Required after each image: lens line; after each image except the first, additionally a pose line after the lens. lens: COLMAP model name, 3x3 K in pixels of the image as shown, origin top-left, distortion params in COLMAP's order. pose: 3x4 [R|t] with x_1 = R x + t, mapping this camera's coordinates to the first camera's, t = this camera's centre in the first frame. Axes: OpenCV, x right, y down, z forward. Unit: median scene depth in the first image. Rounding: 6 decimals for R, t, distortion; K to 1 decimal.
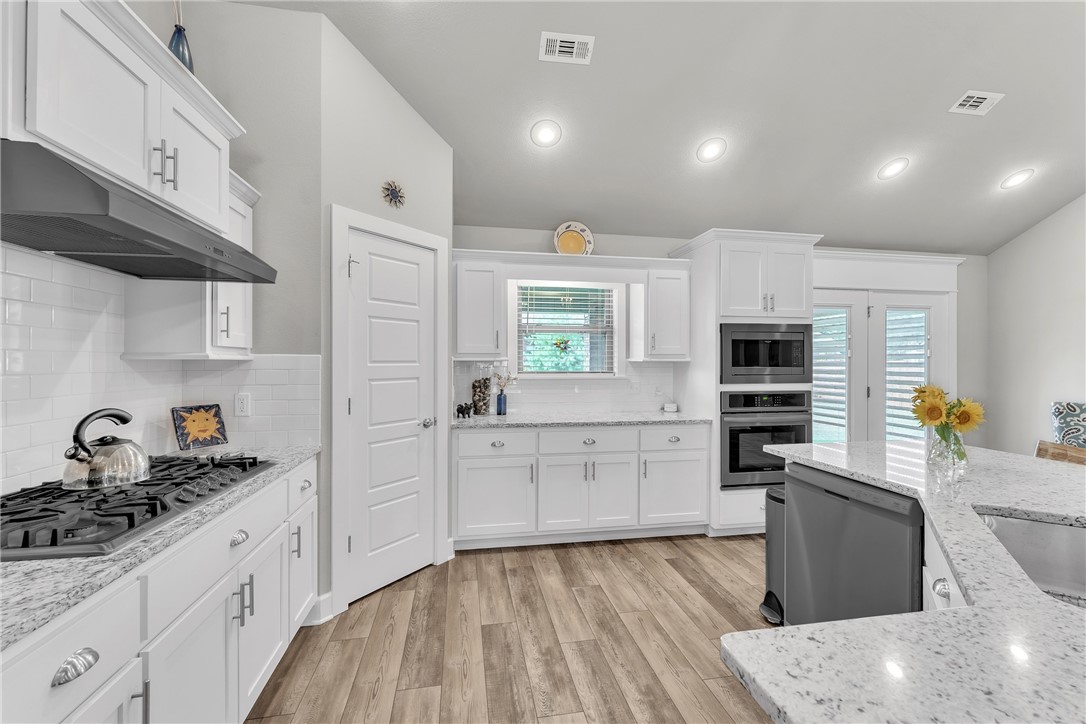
lens RADIAL K [[451.0, 0, 543.3], [0, 451.0, 359.0], [0, 0, 1]] dist [0.000596, 0.000137]
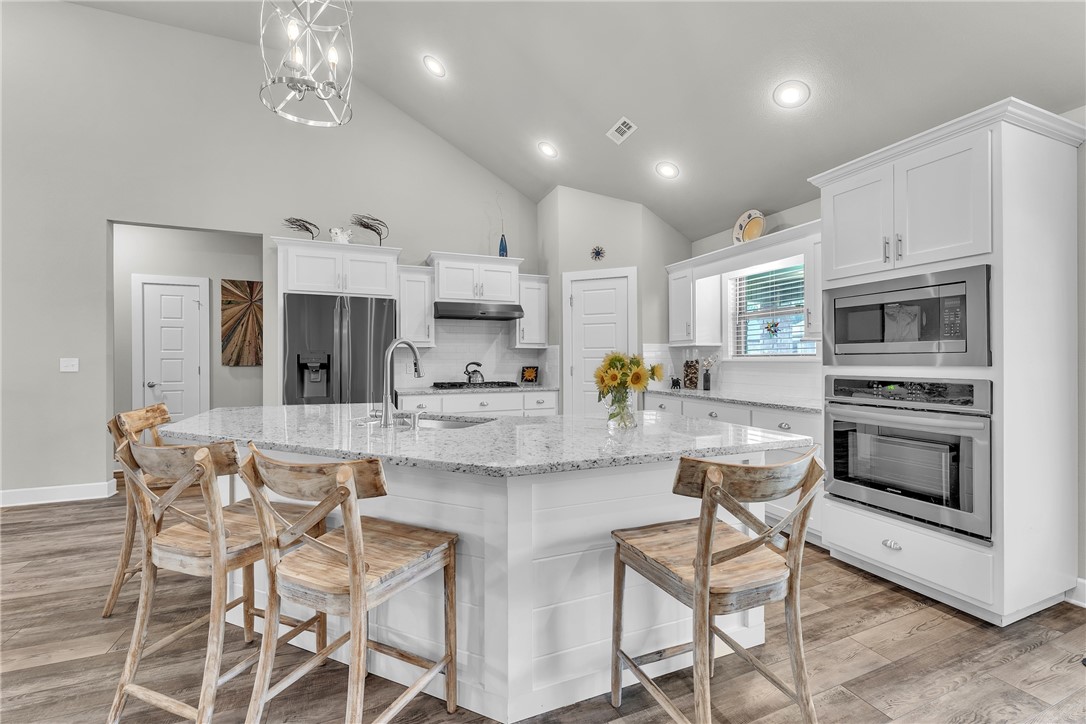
lens RADIAL K [[451.0, 0, 543.3], [0, 451.0, 359.0], [0, 0, 1]] dist [0.000596, 0.000137]
pose [[0.197191, -0.003566, -0.980359, 1.071274], [0.008443, 0.999962, -0.001939, 0.040505], [0.980329, -0.007895, 0.197213, 0.343848]]
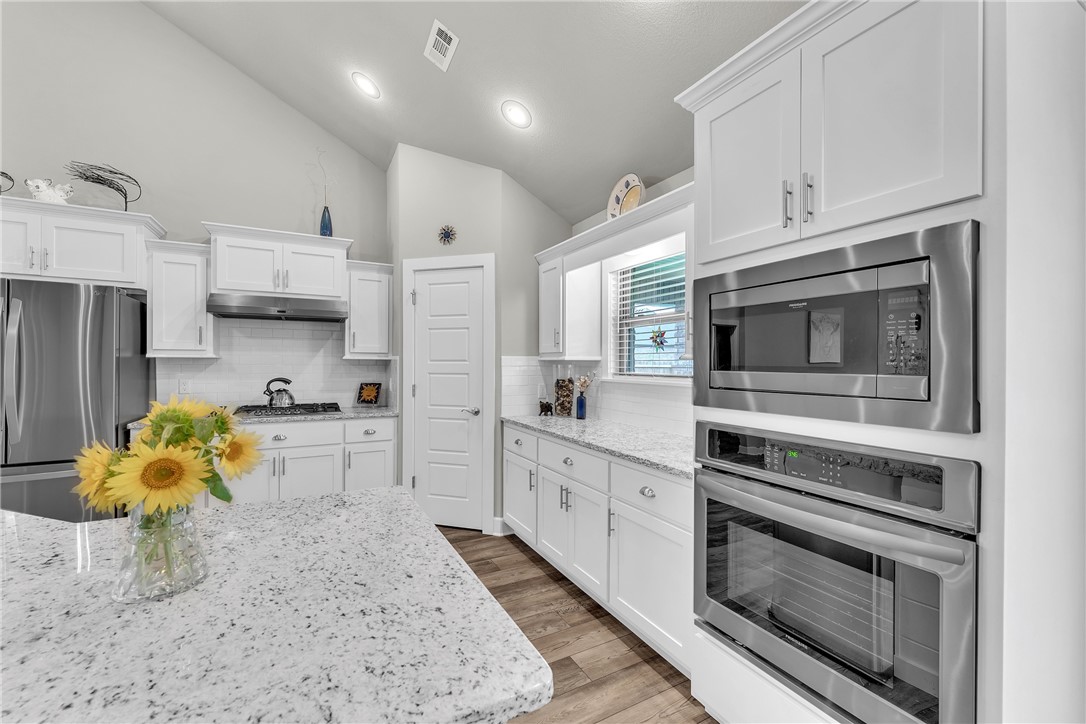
lens RADIAL K [[446.7, 0, 543.0], [0, 446.7, 362.0], [0, 0, 1]] dist [0.000373, -0.000019]
pose [[0.300256, -0.001810, -0.953857, 0.795143], [0.000002, 0.999998, -0.001897, 0.009931], [0.953859, 0.000568, 0.300255, 0.686925]]
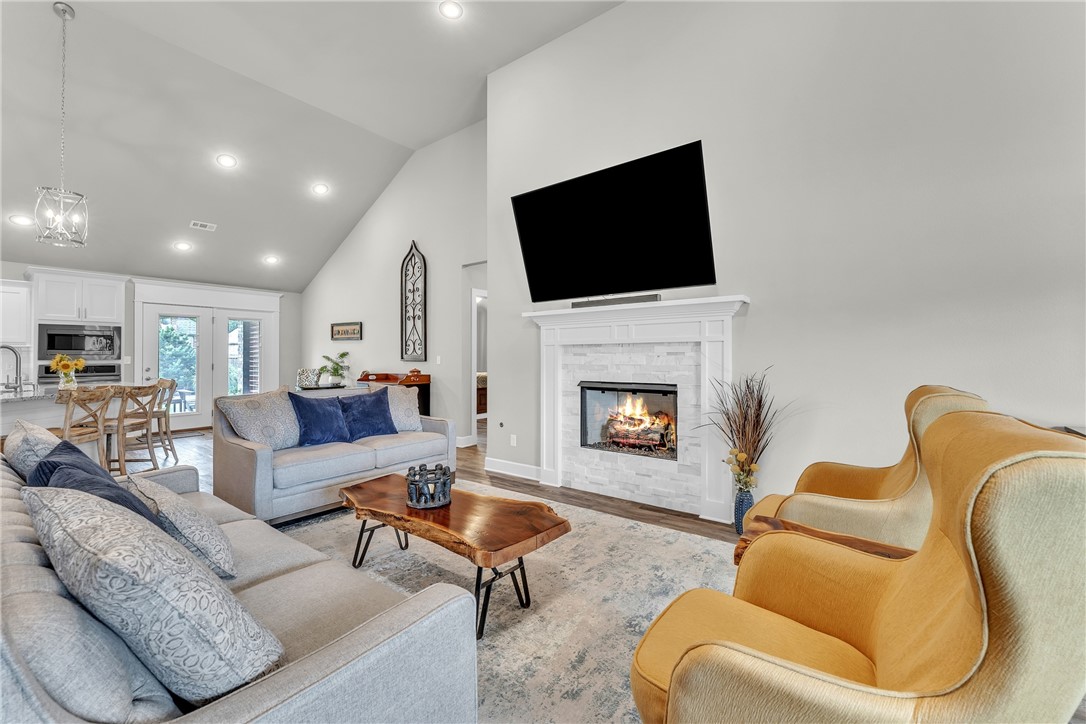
lens RADIAL K [[447.1, 0, 543.2], [0, 447.1, 351.6], [0, 0, 1]] dist [0.000232, 0.000006]
pose [[0.739853, 0.002822, 0.672762, 0.658021], [-0.001550, 0.999996, -0.002490, 0.023163], [-0.672766, 0.000799, 0.739855, -1.447601]]
